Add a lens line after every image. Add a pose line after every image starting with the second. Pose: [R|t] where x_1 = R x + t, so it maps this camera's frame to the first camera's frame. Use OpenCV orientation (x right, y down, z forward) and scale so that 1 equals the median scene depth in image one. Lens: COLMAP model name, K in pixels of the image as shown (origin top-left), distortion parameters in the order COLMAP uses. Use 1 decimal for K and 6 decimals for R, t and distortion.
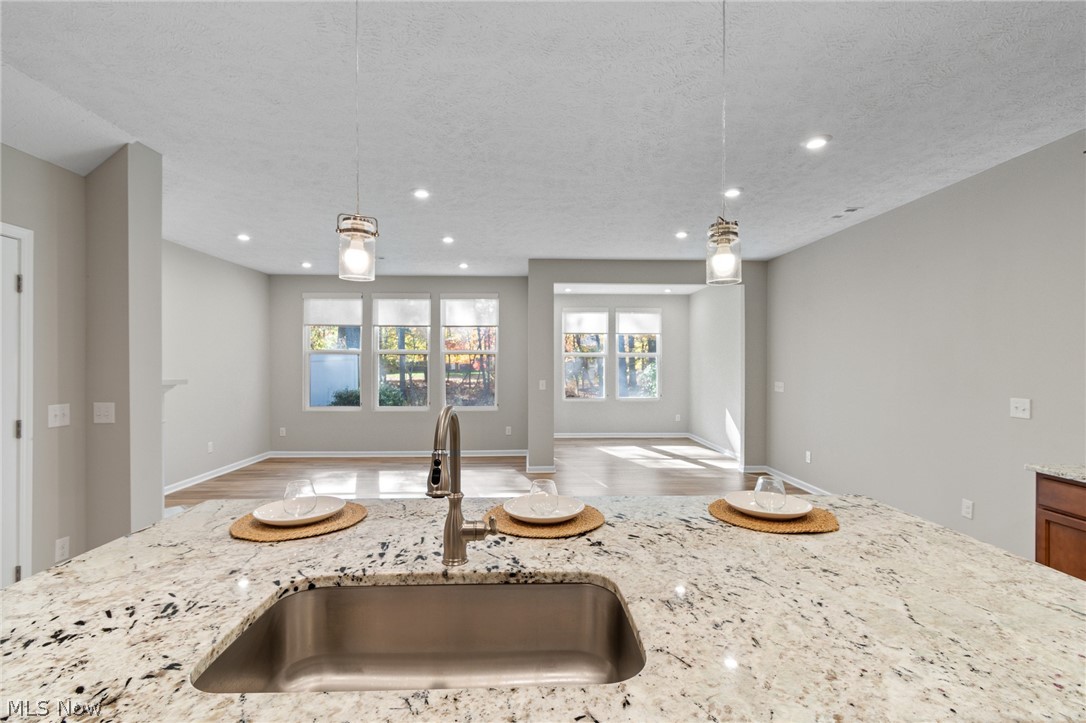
lens RADIAL K [[483.9, 0, 541.4], [0, 483.9, 364.3], [0, 0, 1]] dist [0.001617, 0.000119]
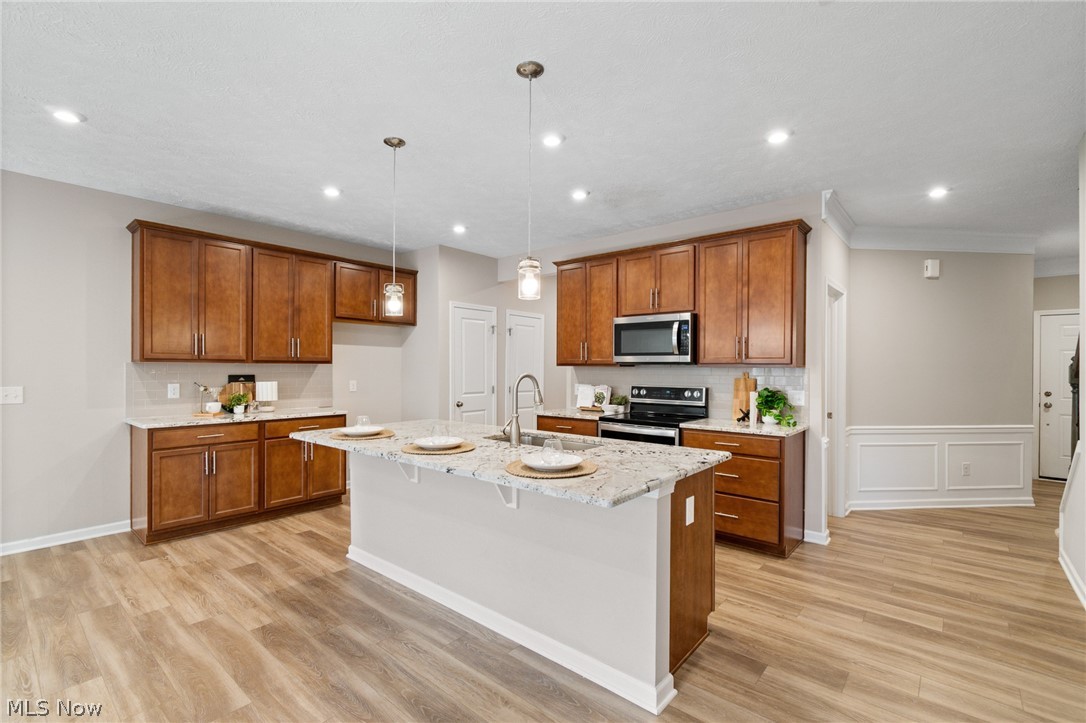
lens RADIAL K [[483.9, 0, 541.4], [0, 483.9, 364.3], [0, 0, 1]] dist [0.001617, 0.000119]
pose [[-0.741169, 0.001297, 0.671317, -0.338777], [-0.002150, 0.999988, -0.004306, 0.010550], [-0.671315, -0.004635, -0.741158, 0.496100]]
